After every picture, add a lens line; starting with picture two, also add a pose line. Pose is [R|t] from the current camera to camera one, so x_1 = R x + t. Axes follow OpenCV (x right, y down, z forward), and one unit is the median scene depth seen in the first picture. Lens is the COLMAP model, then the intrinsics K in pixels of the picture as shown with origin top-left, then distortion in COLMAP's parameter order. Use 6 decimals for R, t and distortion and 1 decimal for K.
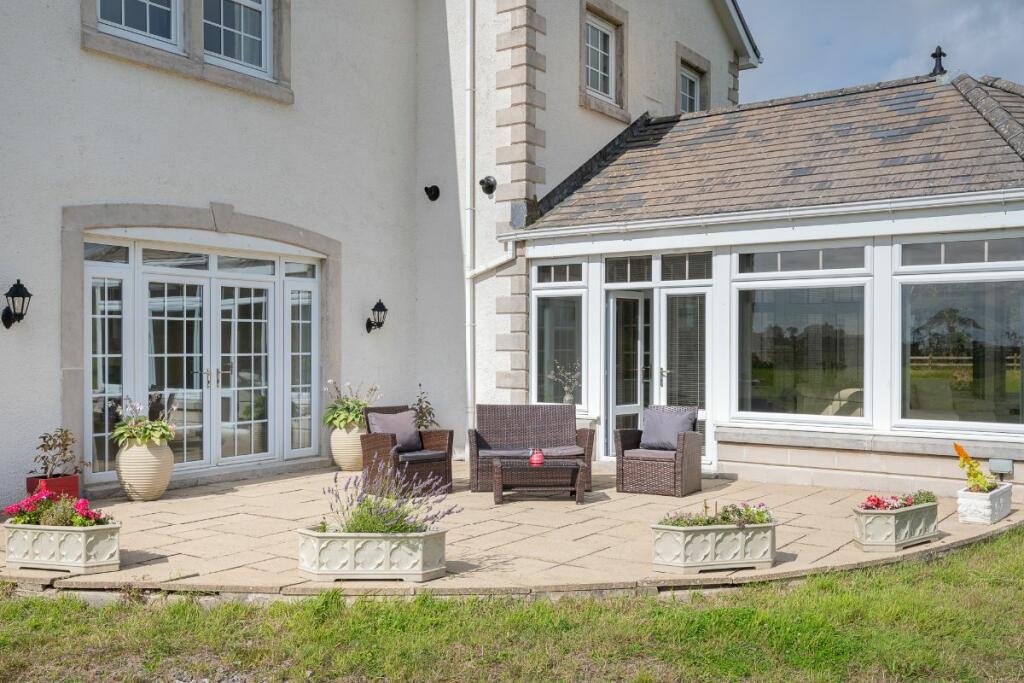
lens RADIAL K [[963.7, 0, 512.0], [0, 963.7, 341.5], [0, 0, 1]] dist [0.126675, -0.001537]
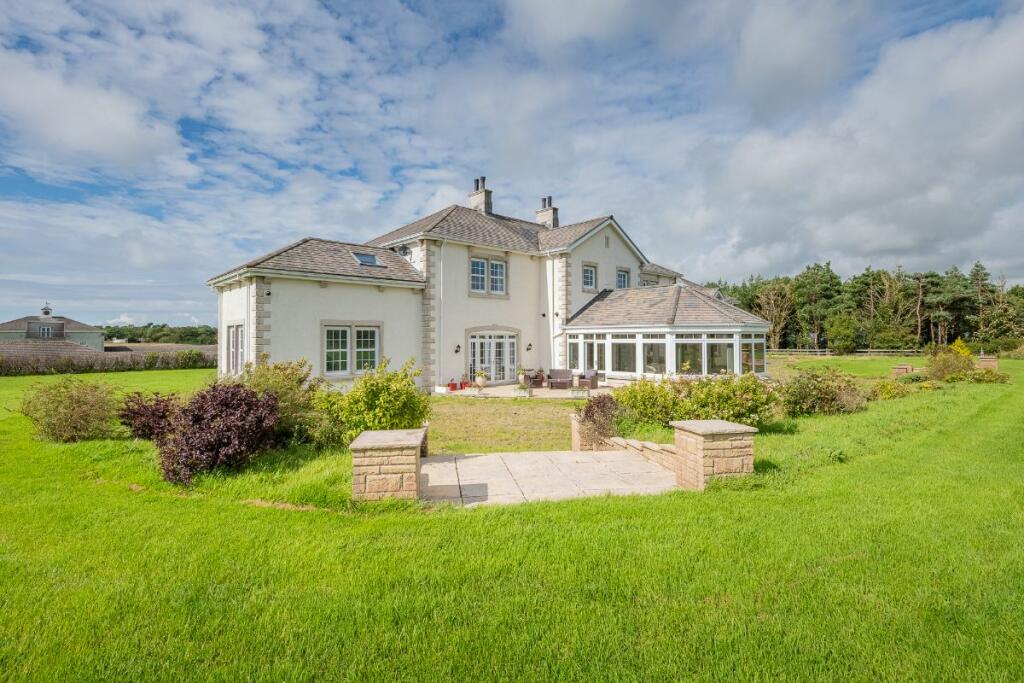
lens RADIAL K [[467.0, 0, 512.0], [0, 467.0, 341.5], [0, 0, 1]] dist [0.000415, 0.000014]
pose [[0.976797, -0.003834, -0.214135, 0.228133], [0.005346, 0.999965, 0.006481, -0.069221], [0.214102, -0.007475, 0.976783, -1.019466]]
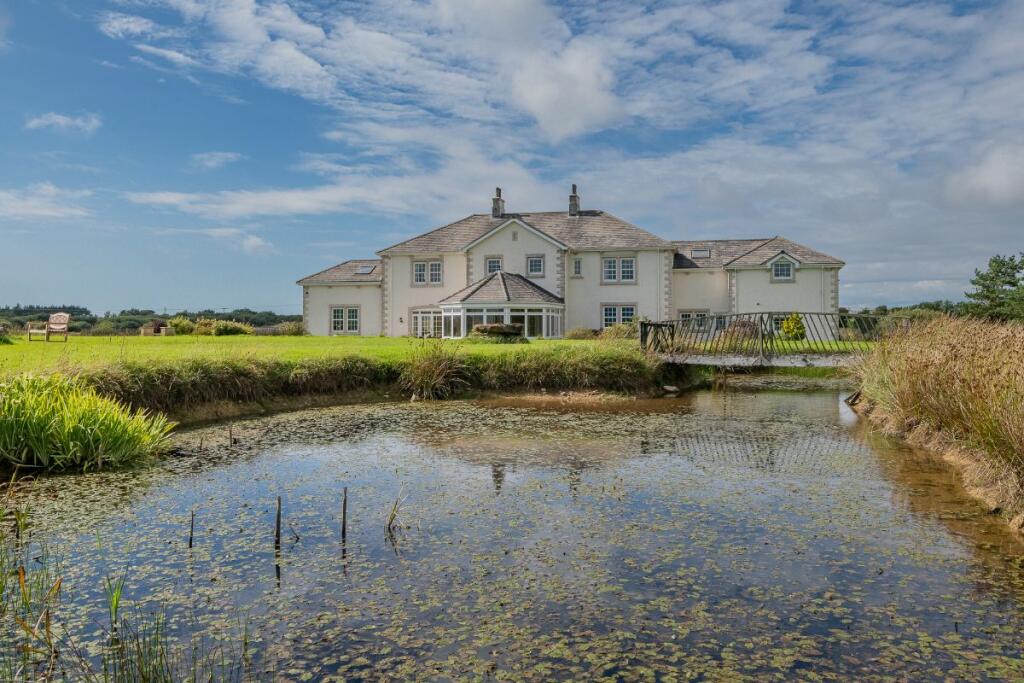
lens RADIAL K [[811.6, 0, 512.0], [0, 811.6, 341.5], [0, 0, 1]] dist [0.069028, 0.002442]
pose [[0.368595, 0.020158, -0.929372, 4.814285], [0.000677, 0.999759, 0.021953, -0.004598], [0.929590, -0.008721, 0.368492, -0.522272]]
